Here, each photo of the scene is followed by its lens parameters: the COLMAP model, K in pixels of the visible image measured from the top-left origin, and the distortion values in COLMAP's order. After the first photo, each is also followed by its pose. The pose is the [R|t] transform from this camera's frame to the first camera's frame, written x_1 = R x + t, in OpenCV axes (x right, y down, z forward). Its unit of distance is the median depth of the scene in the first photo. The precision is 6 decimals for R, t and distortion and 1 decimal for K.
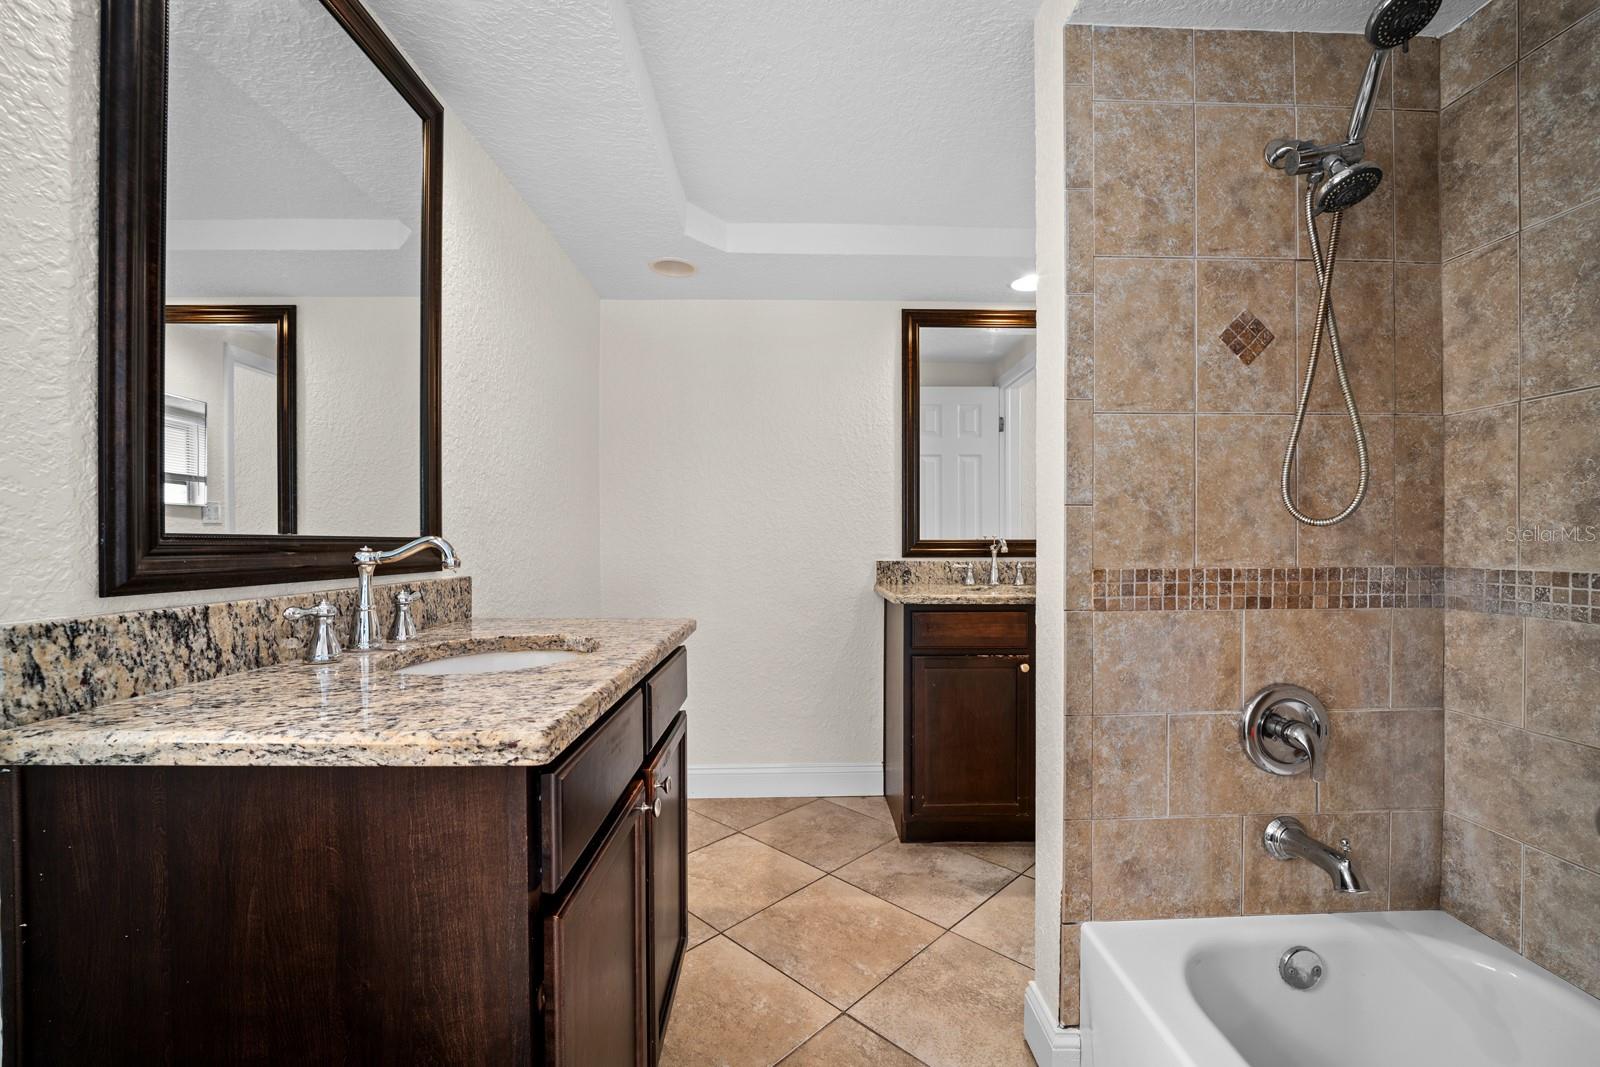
lens RADIAL K [[672.9, 0, 801.1], [0, 672.9, 541.9], [0, 0, 1]] dist [-0.019243, 0.001984]
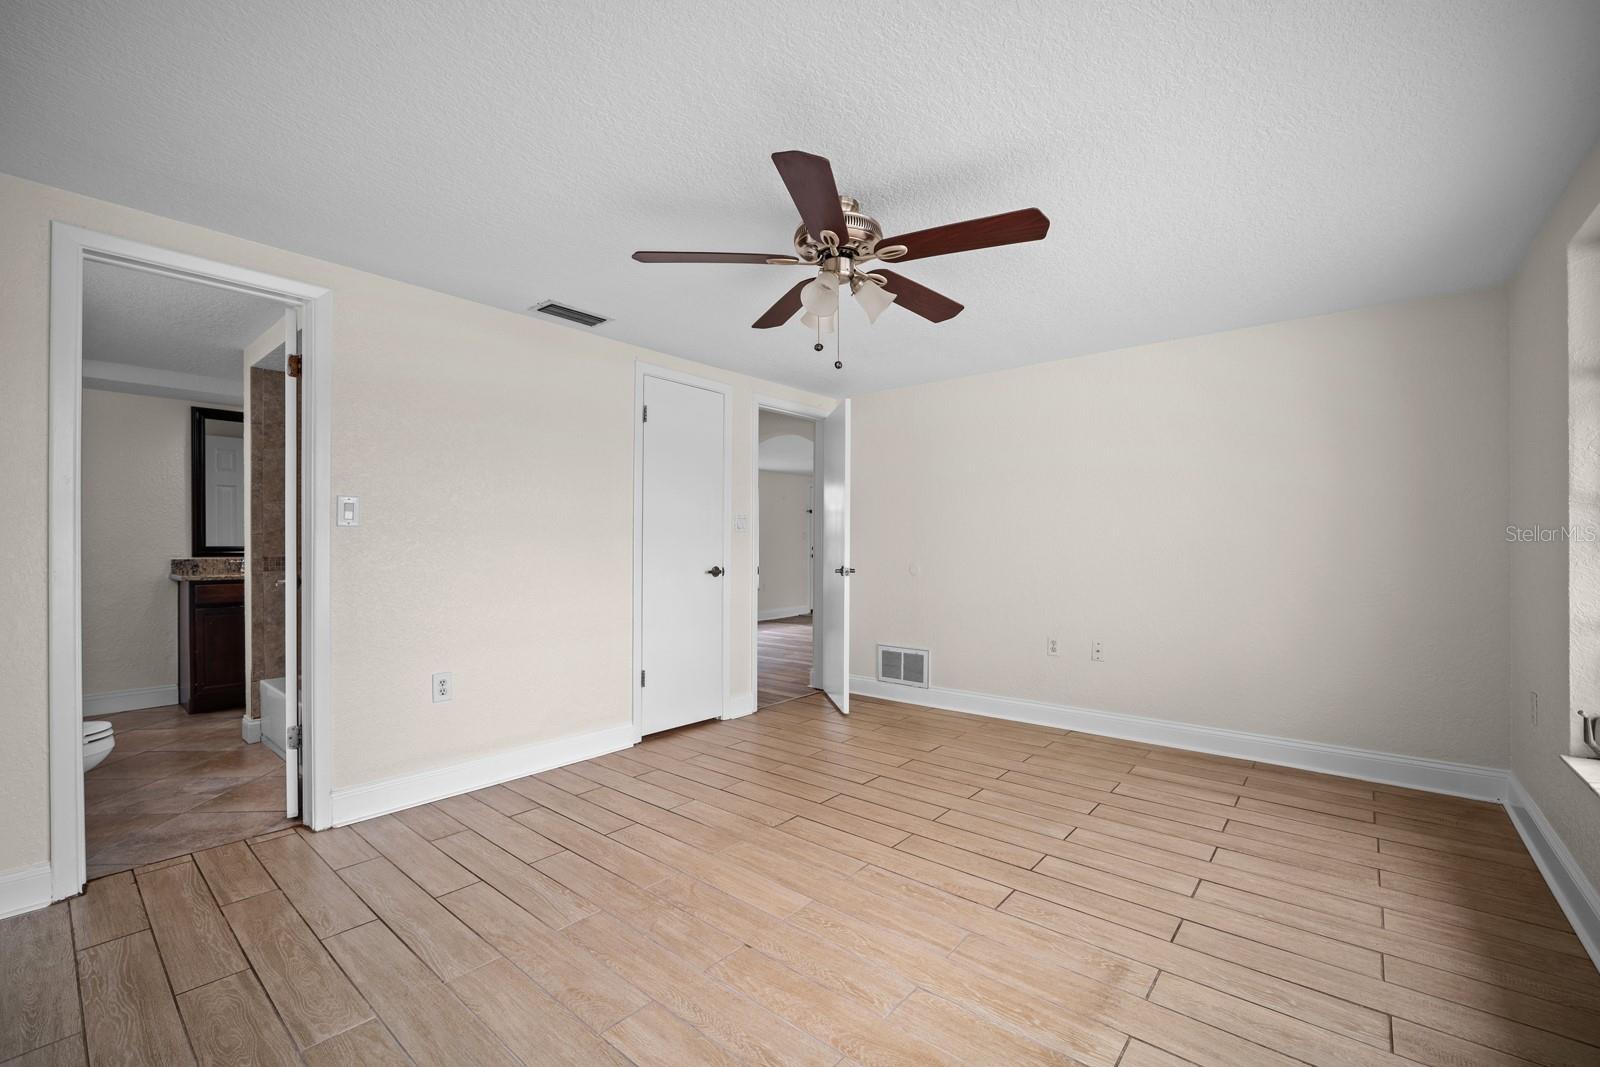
lens RADIAL K [[672.9, 0, 790.8], [0, 672.9, 548.0], [0, 0, 1]] dist [-0.019243, 0.001984]
pose [[0.663860, -0.005478, 0.747836, -0.101081], [0.002635, 0.999984, 0.004986, -0.003166], [-0.747852, -0.001339, 0.663864, -1.318950]]
